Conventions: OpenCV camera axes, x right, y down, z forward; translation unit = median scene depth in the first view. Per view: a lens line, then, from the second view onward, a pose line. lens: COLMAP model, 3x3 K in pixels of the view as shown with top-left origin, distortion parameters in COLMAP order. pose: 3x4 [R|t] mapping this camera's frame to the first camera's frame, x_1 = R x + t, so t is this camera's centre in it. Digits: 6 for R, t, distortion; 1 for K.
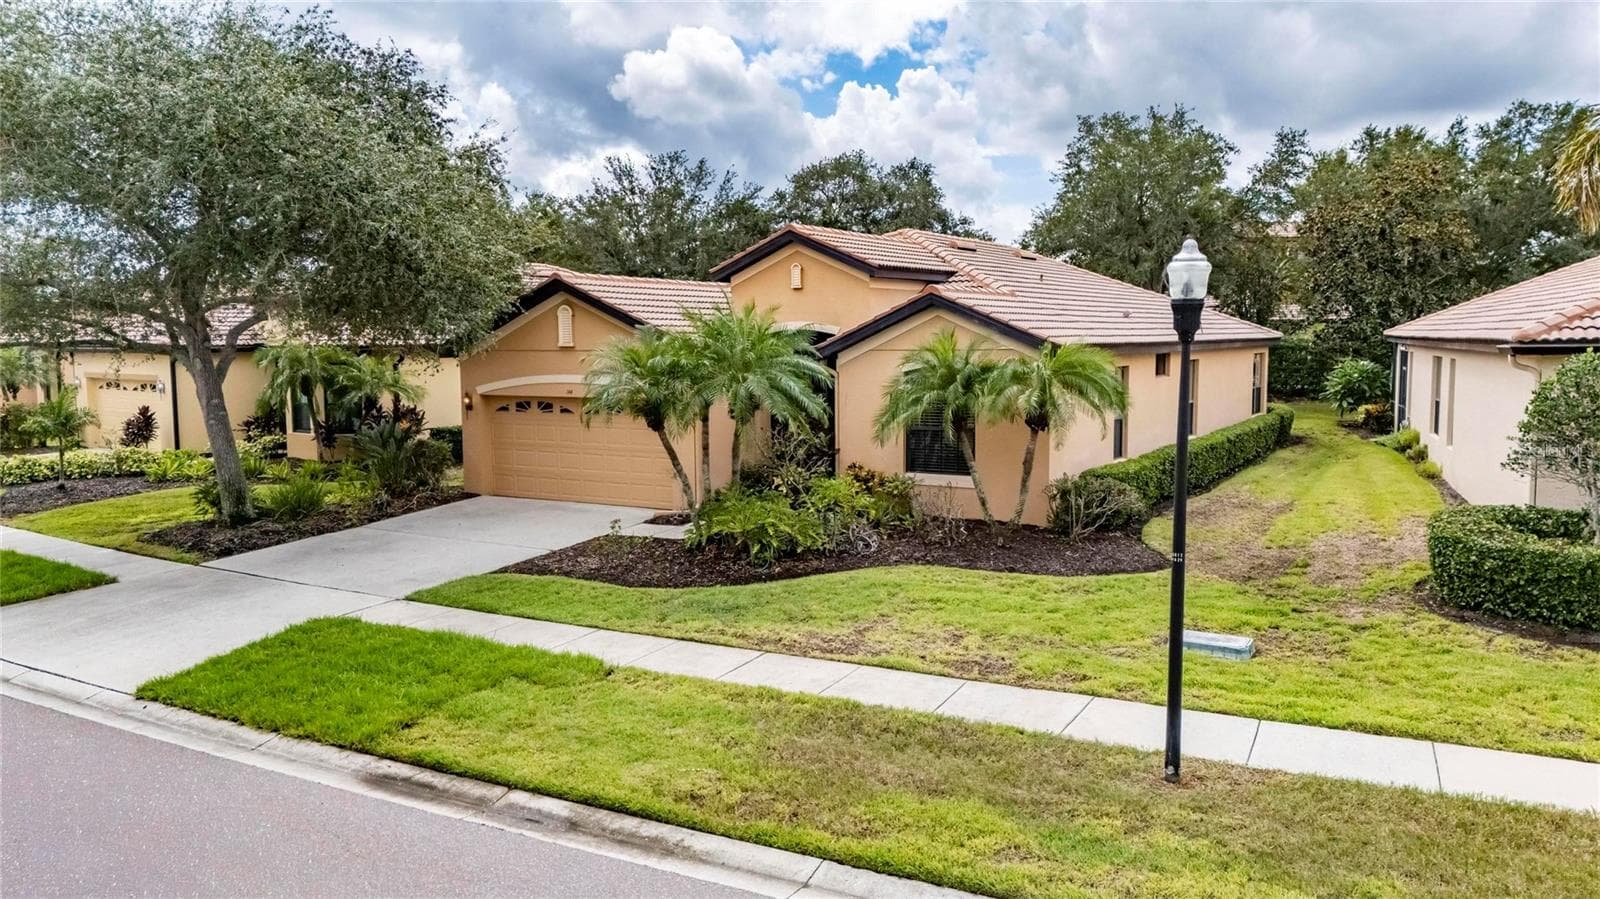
lens RADIAL K [[1186.4, 0, 800.0], [0, 1186.4, 449.5], [0, 0, 1]] dist [0.055952, -0.032458]
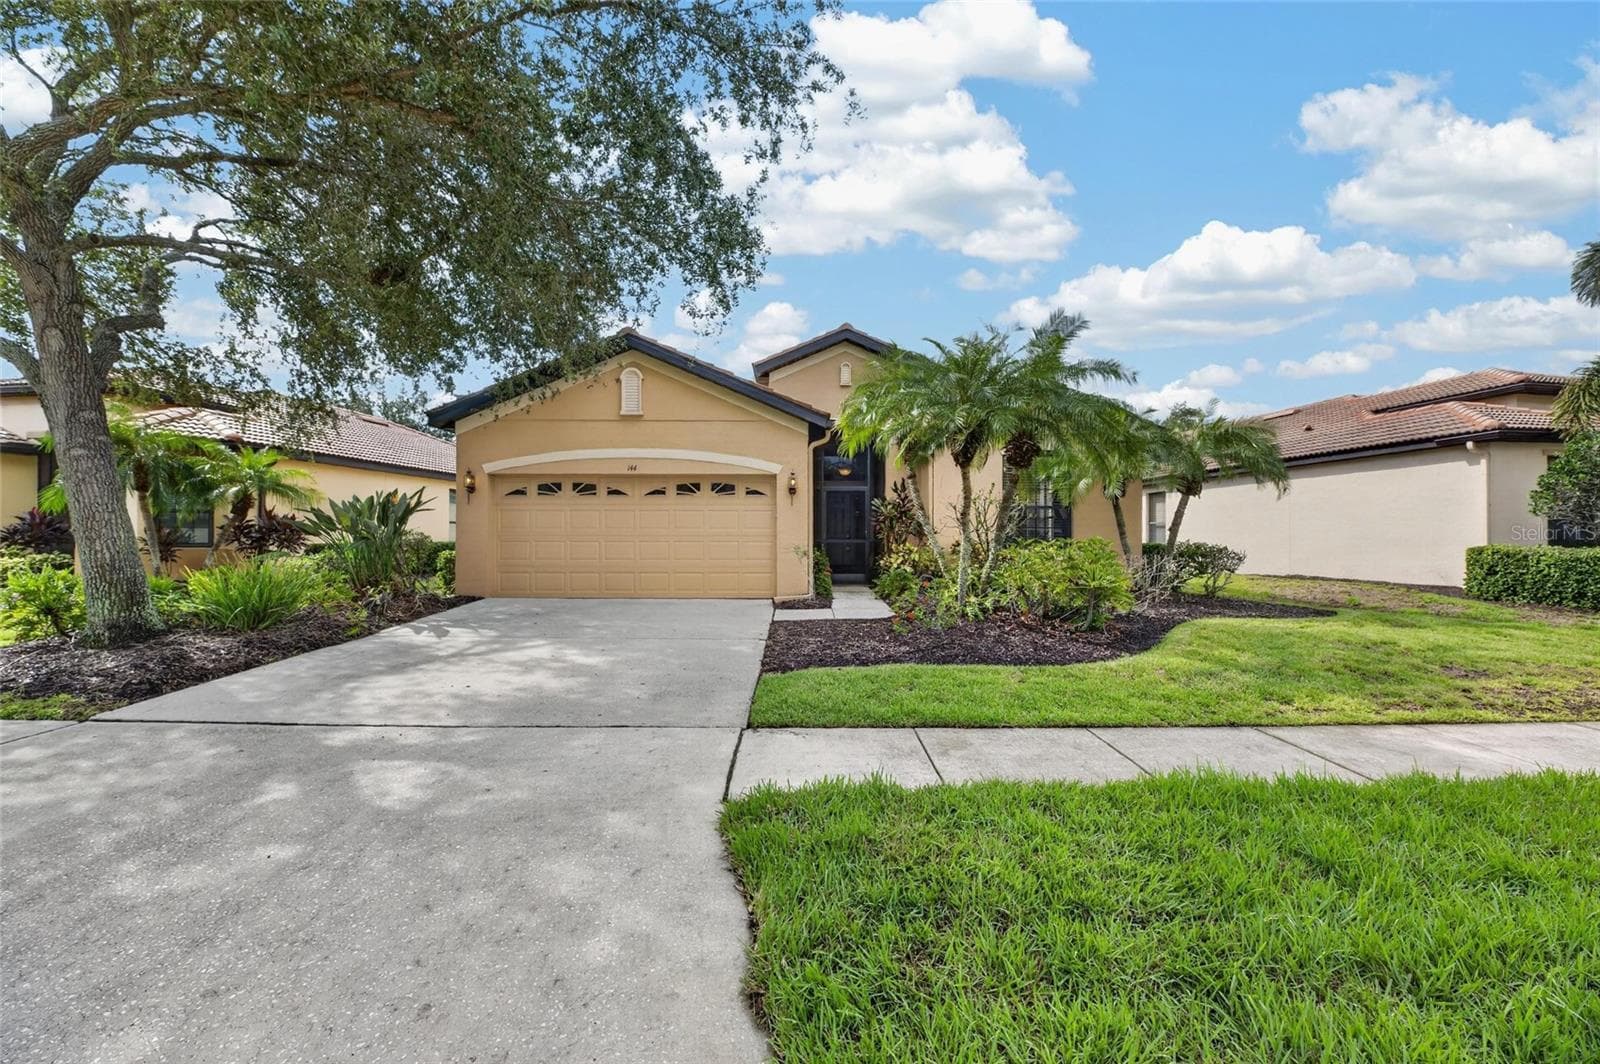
lens RADIAL K [[653.1, 0, 803.2], [0, 653.1, 538.6], [0, 0, 1]] dist [-0.008462, -0.000164]
pose [[0.851231, 0.014348, 0.524595, -0.497770], [0.039544, 0.995031, -0.091380, 0.075216], [-0.523299, 0.098530, 0.846434, 0.793972]]
